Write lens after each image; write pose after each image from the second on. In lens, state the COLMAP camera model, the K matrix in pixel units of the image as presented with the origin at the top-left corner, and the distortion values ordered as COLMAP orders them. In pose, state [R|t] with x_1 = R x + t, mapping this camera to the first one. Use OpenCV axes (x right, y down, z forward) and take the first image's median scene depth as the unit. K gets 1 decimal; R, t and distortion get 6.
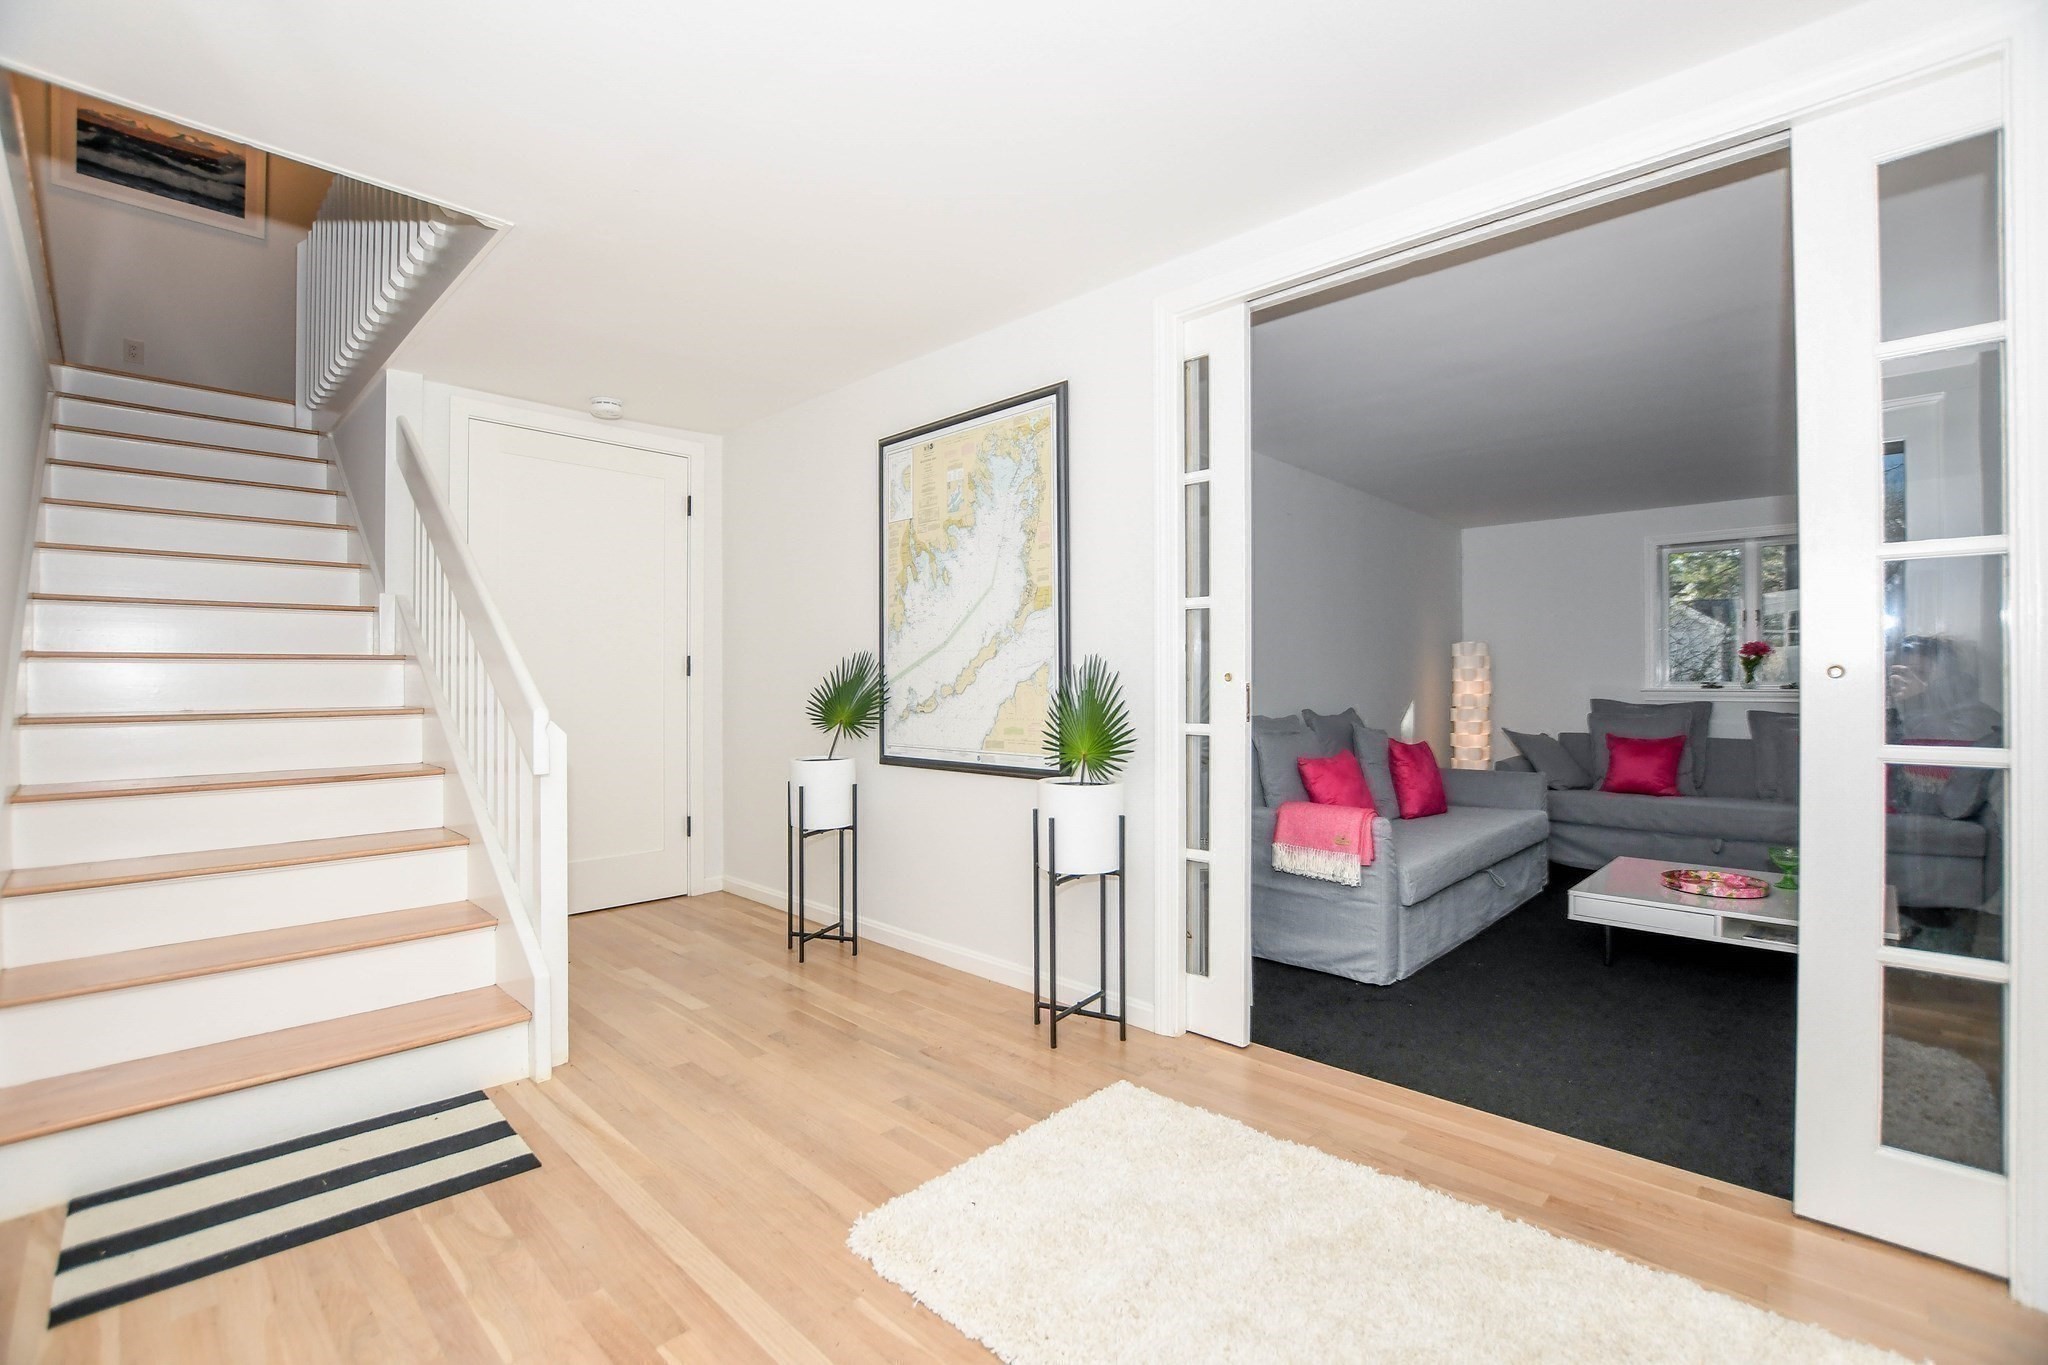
lens RADIAL K [[901.9, 0, 1009.1], [0, 901.9, 685.9], [0, 0, 1]] dist [-0.028290, 0.000035]
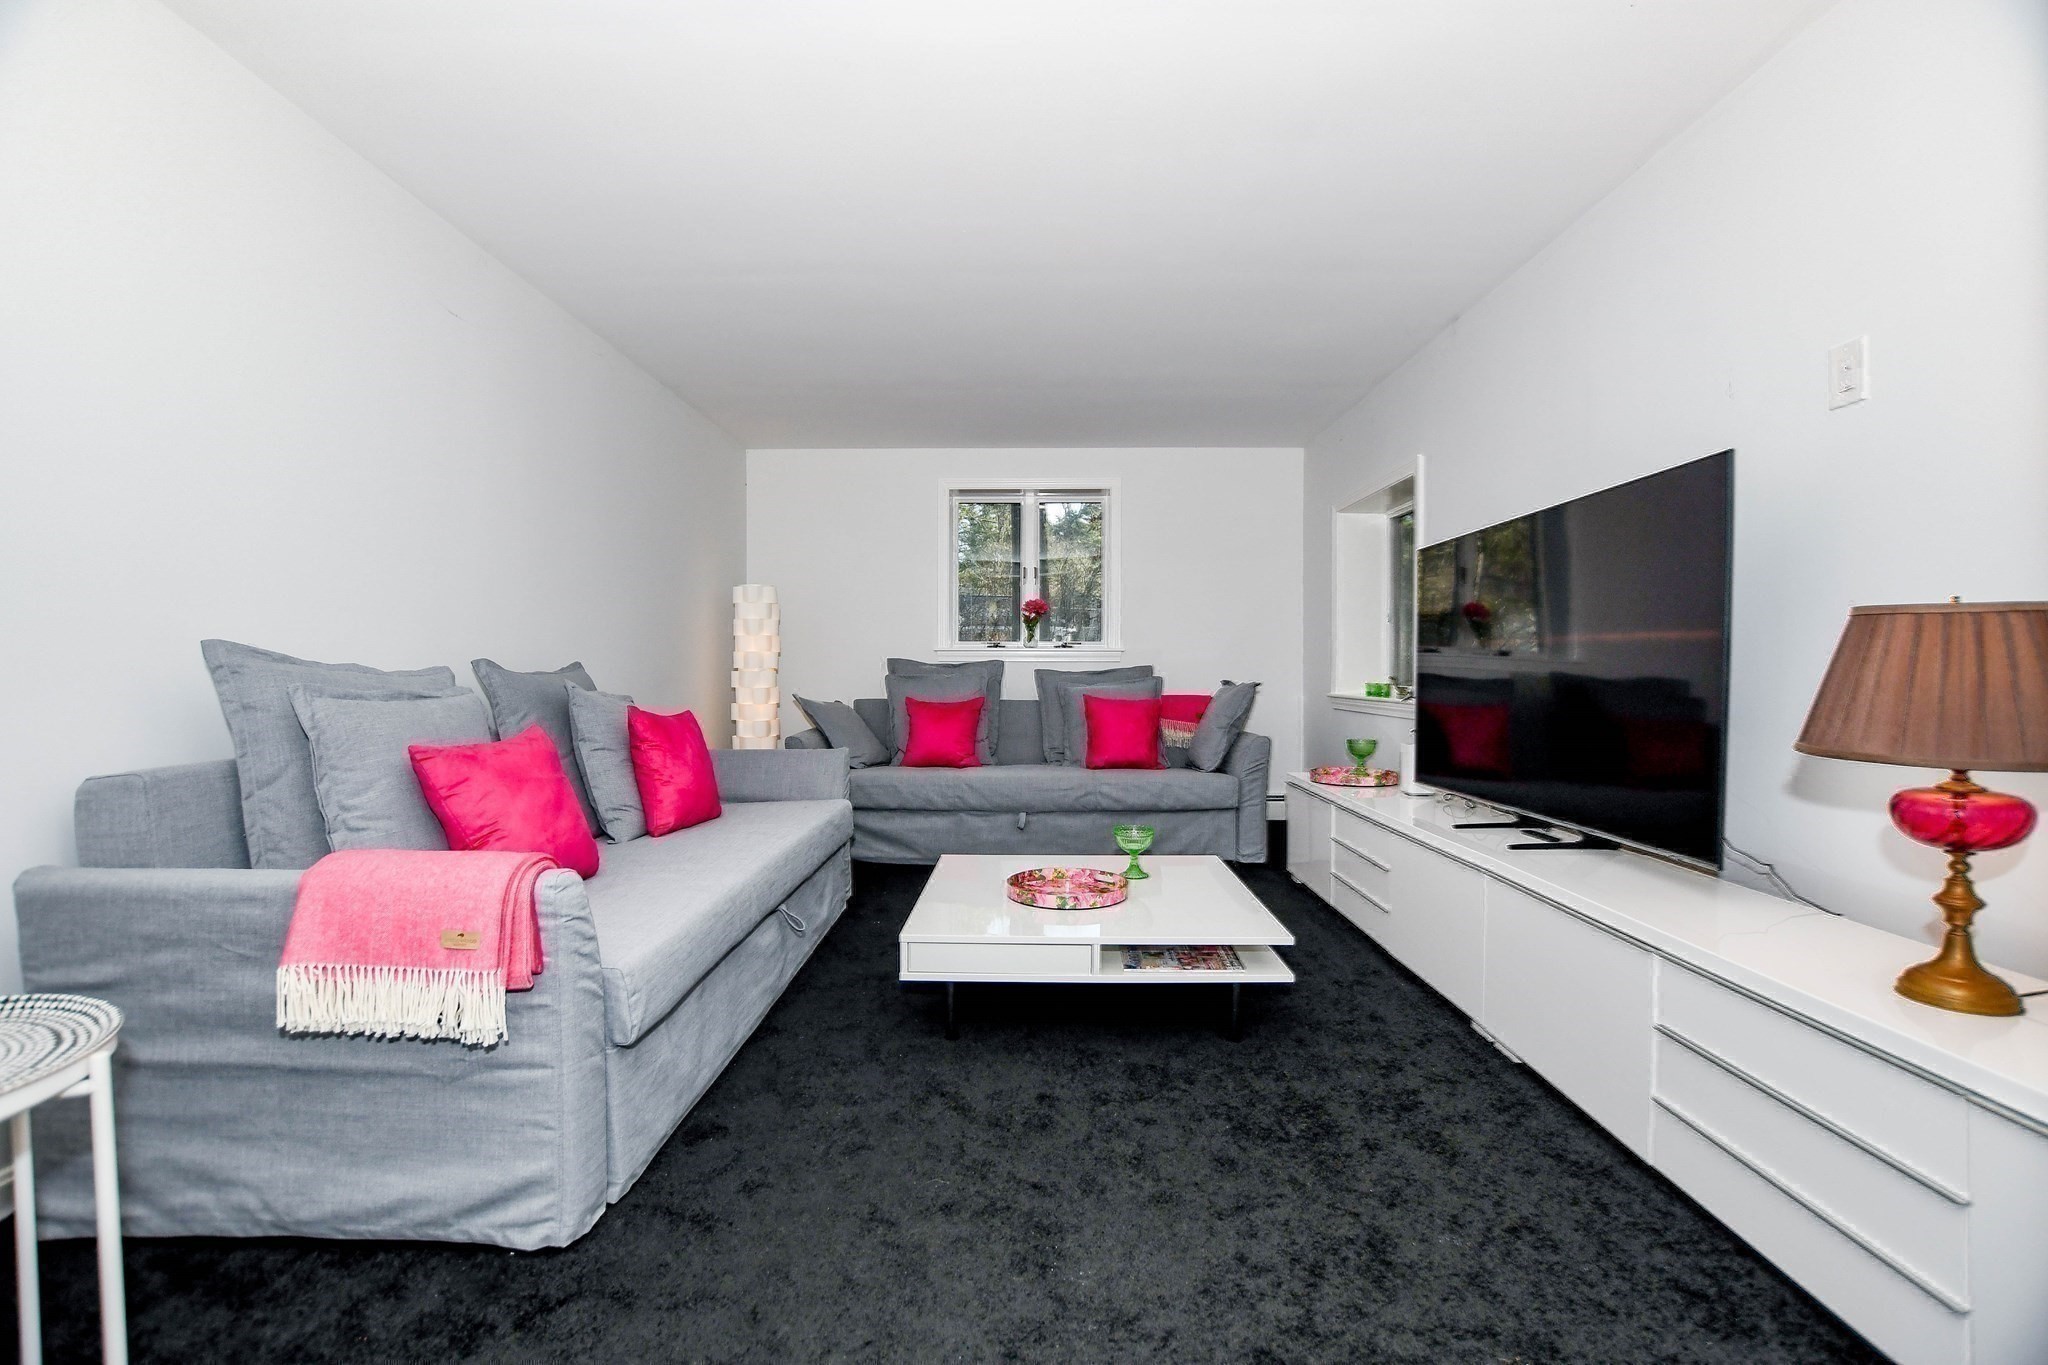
lens RADIAL K [[914.9, 0, 1017.3], [0, 914.9, 673.9], [0, 0, 1]] dist [-0.036618, 0.008018]
pose [[0.730412, -0.003745, 0.682996, 0.187255], [0.001123, 0.999990, 0.004282, 0.032981], [-0.683006, -0.002361, 0.730409, 0.353661]]
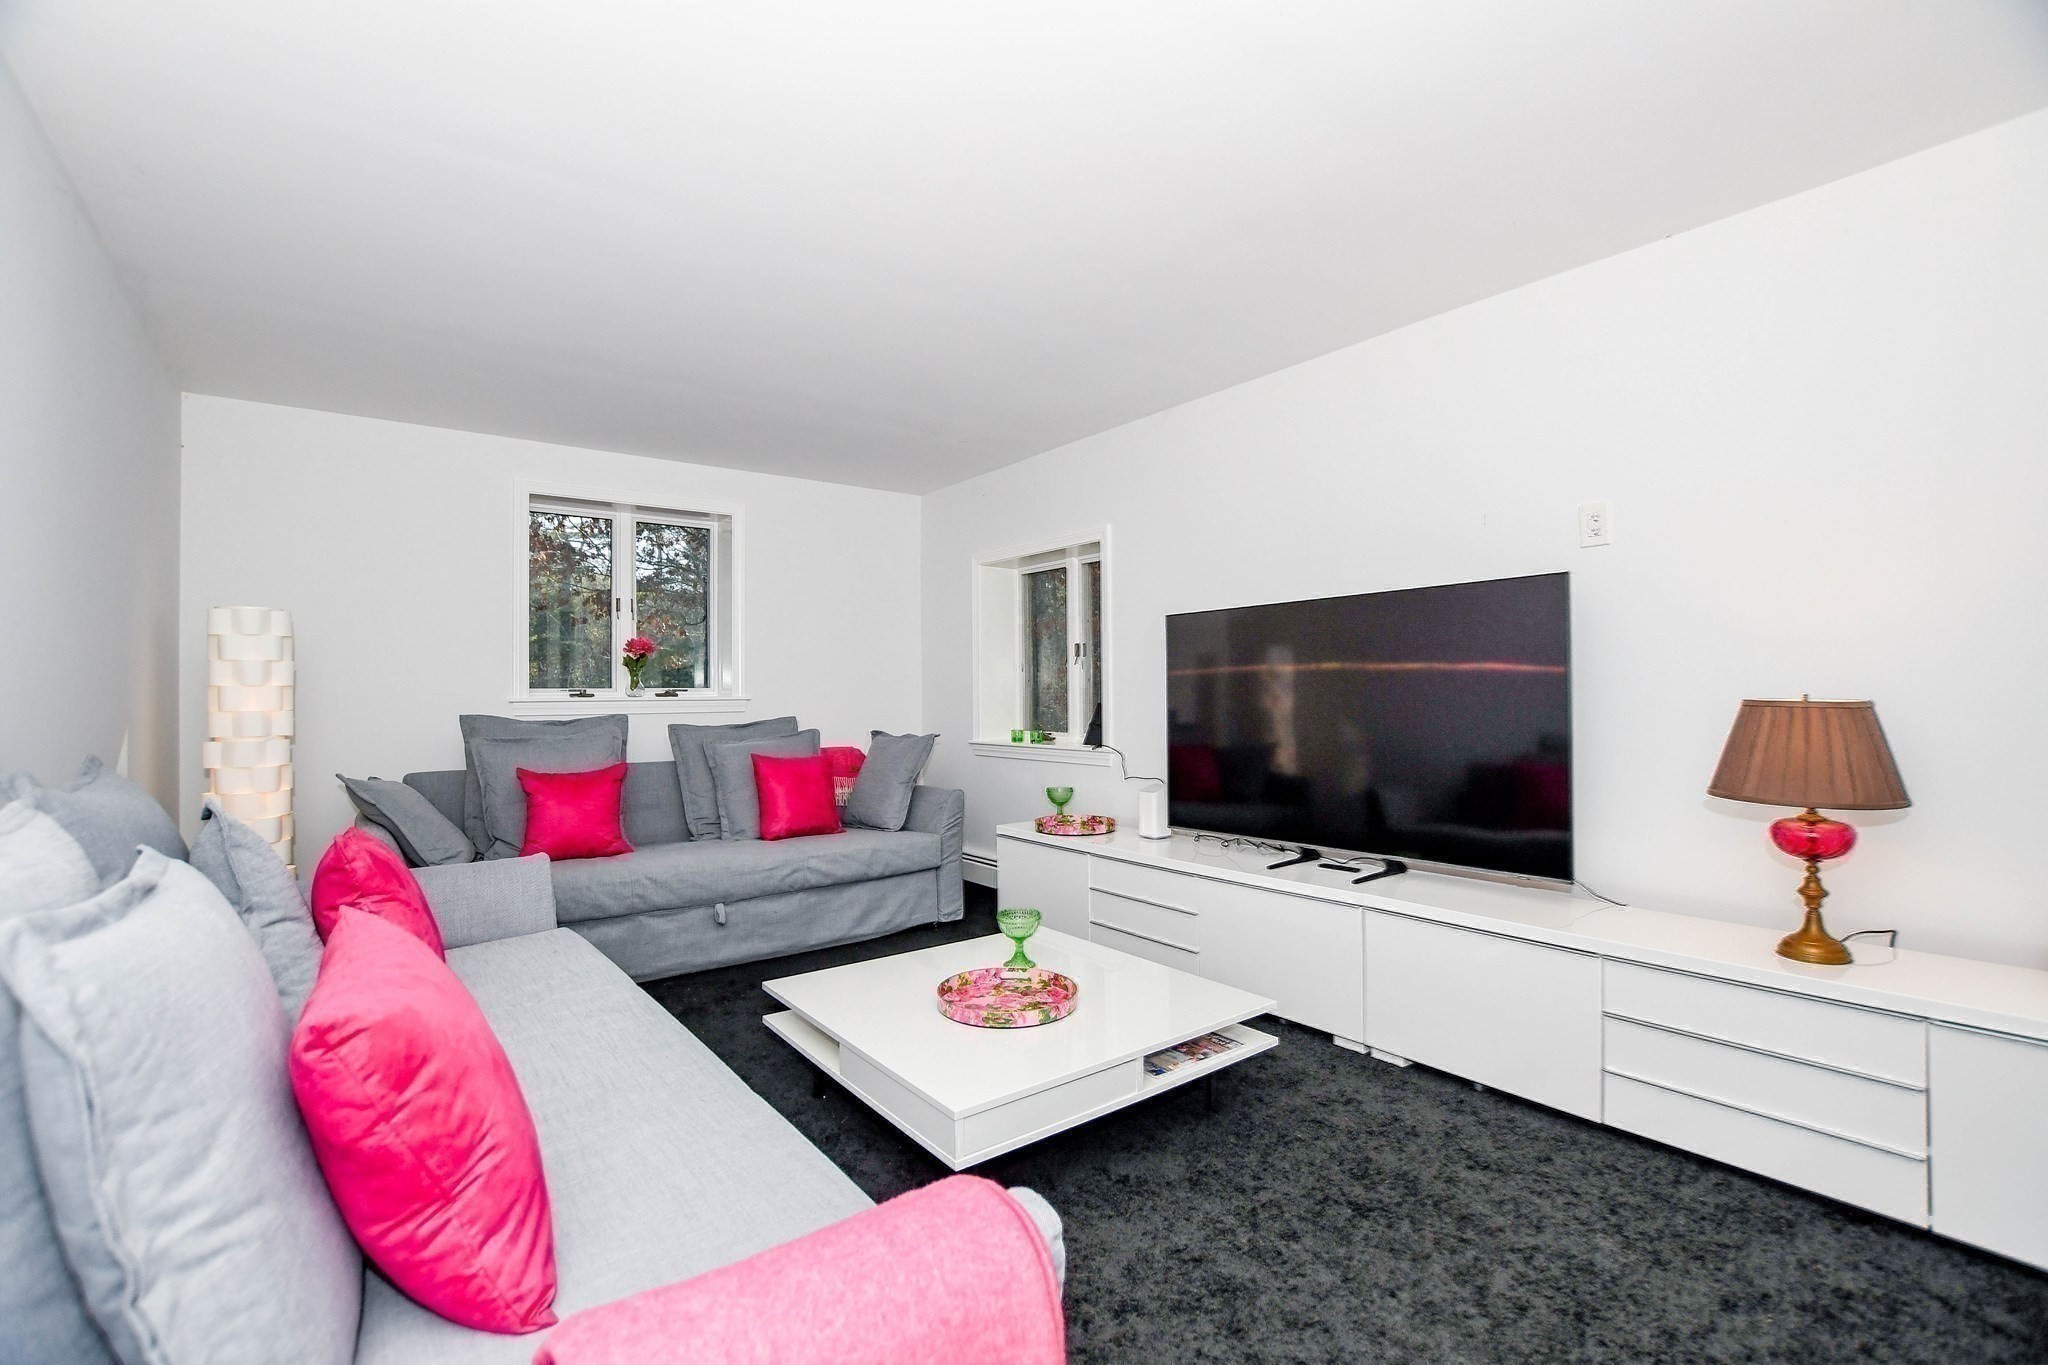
lens RADIAL K [[914.9, 0, 1017.3], [0, 914.9, 673.9], [0, 0, 1]] dist [-0.036618, 0.008018]
pose [[0.148946, 0.019174, 0.988659, 0.108396], [0.012043, 0.999703, -0.021202, 0.005206], [-0.988772, 0.015064, 0.148671, 0.663302]]
